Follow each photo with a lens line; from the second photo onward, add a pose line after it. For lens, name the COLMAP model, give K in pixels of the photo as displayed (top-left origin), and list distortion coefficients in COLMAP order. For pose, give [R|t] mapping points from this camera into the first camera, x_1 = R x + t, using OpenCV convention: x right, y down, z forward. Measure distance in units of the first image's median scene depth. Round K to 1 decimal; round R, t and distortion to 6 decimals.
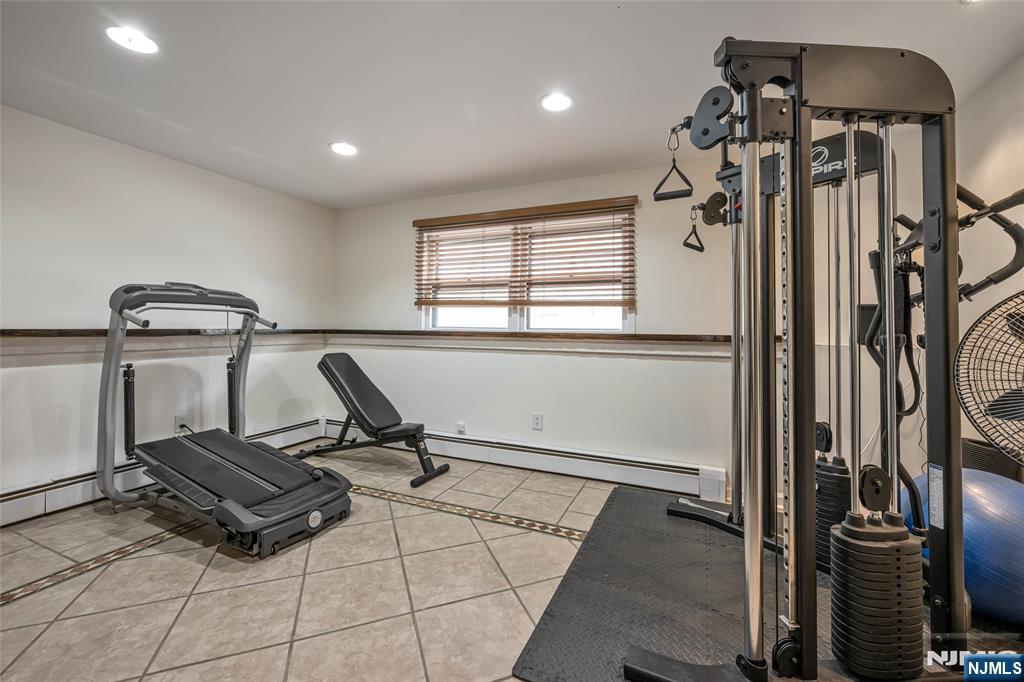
lens RADIAL K [[419.7, 0, 518.7], [0, 419.7, 324.4], [0, 0, 1]] dist [0.000307, 0.000314]
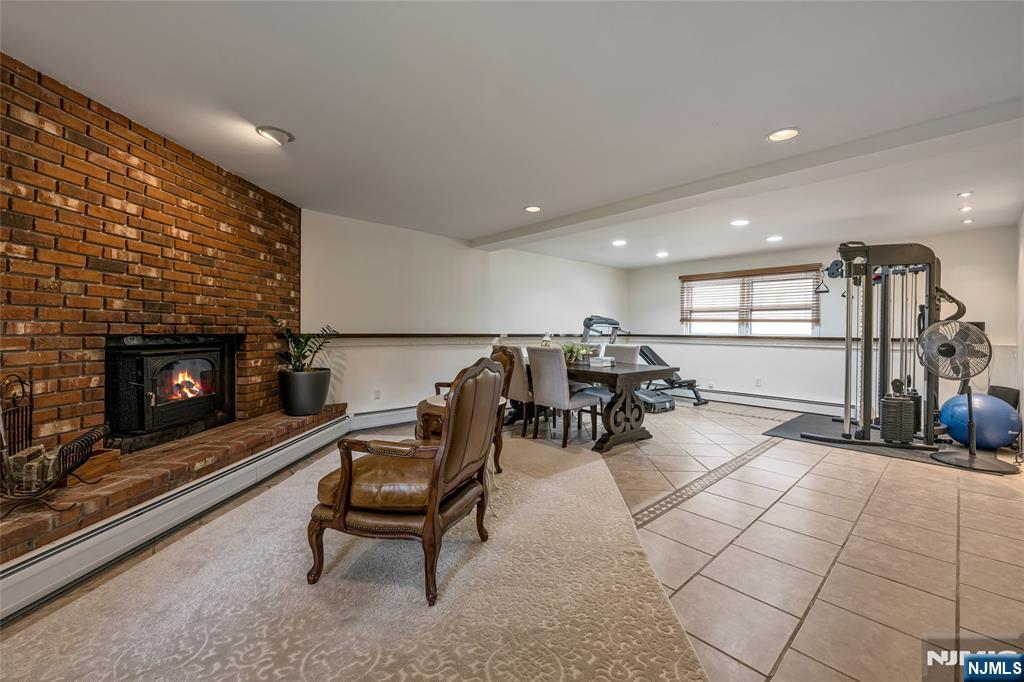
lens RADIAL K [[411.9, 0, 509.6], [0, 411.9, 334.2], [0, 0, 1]] dist [-0.000429, 0.000066]
pose [[0.907444, 0.003437, -0.420158, -0.197521], [0.001647, 0.999930, 0.011738, -0.014869], [0.420169, -0.011344, 0.907375, -1.203654]]
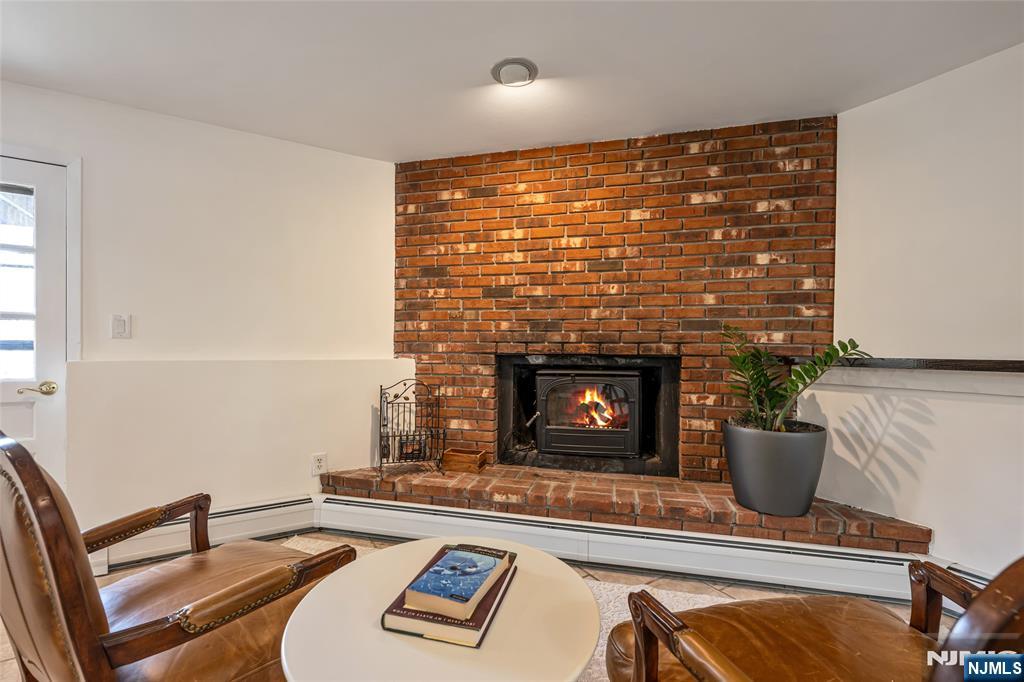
lens RADIAL K [[429.5, 0, 509.9], [0, 429.5, 353.4], [0, 0, 1]] dist [0.001882, 0.000081]
pose [[-0.578684, -0.002208, -0.815549, -1.679815], [-0.004099, 0.999992, 0.000201, 0.033291], [0.815541, 0.003460, -0.578688, 3.728616]]
